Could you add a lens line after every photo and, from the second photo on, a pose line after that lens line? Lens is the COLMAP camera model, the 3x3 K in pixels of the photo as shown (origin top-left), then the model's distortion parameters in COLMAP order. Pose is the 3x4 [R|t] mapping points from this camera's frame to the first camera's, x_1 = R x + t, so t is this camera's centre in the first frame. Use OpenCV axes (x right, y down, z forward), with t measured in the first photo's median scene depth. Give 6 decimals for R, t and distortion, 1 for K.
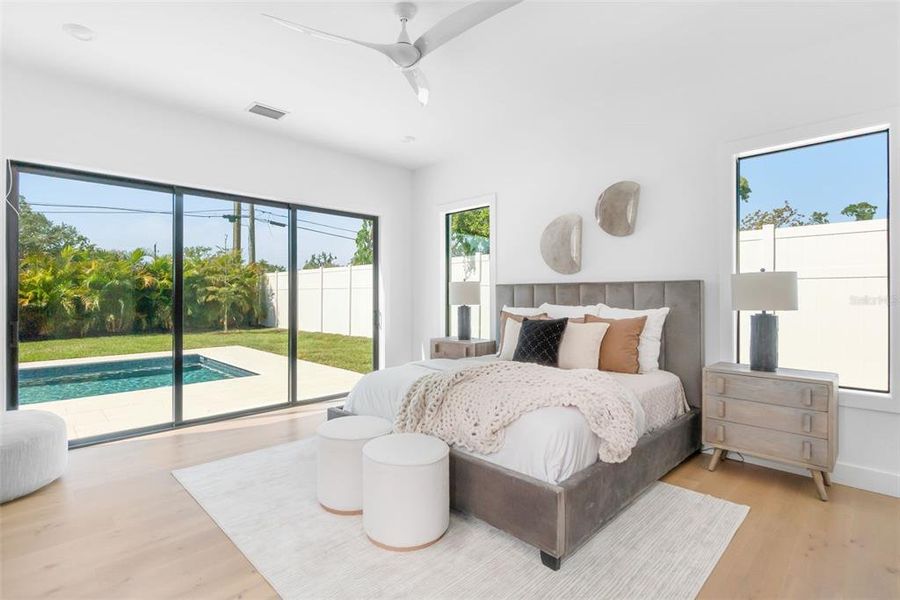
lens RADIAL K [[423.3, 0, 489.5], [0, 423.3, 296.2], [0, 0, 1]] dist [-0.006548, 0.001114]
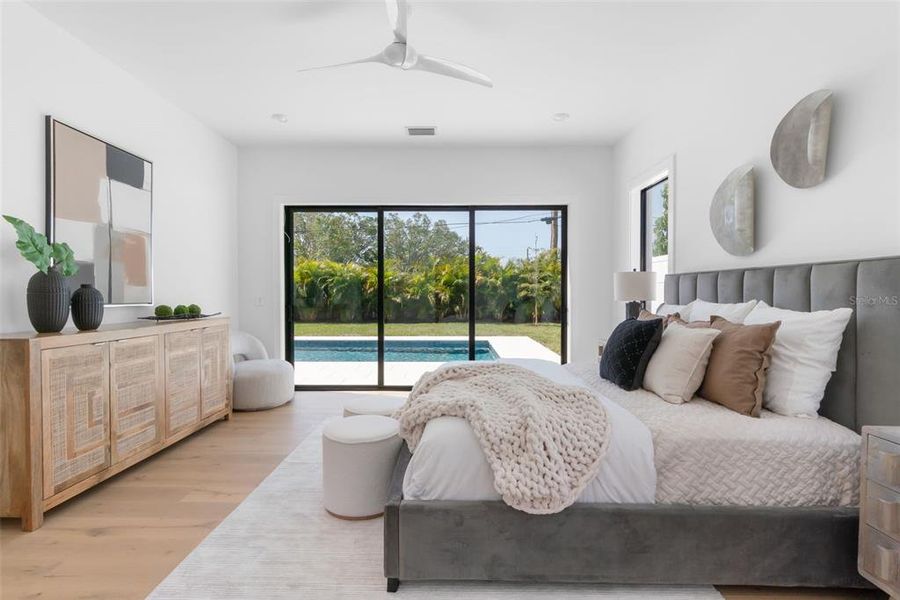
lens RADIAL K [[450.9, 0, 464.8], [0, 450.9, 298.2], [0, 0, 1]] dist [0.000553, 0.000590]
pose [[0.690340, 0.010630, -0.723407, 0.202575], [-0.002054, 0.999917, 0.012733, 0.003033], [0.723482, -0.007304, 0.690305, 0.098771]]
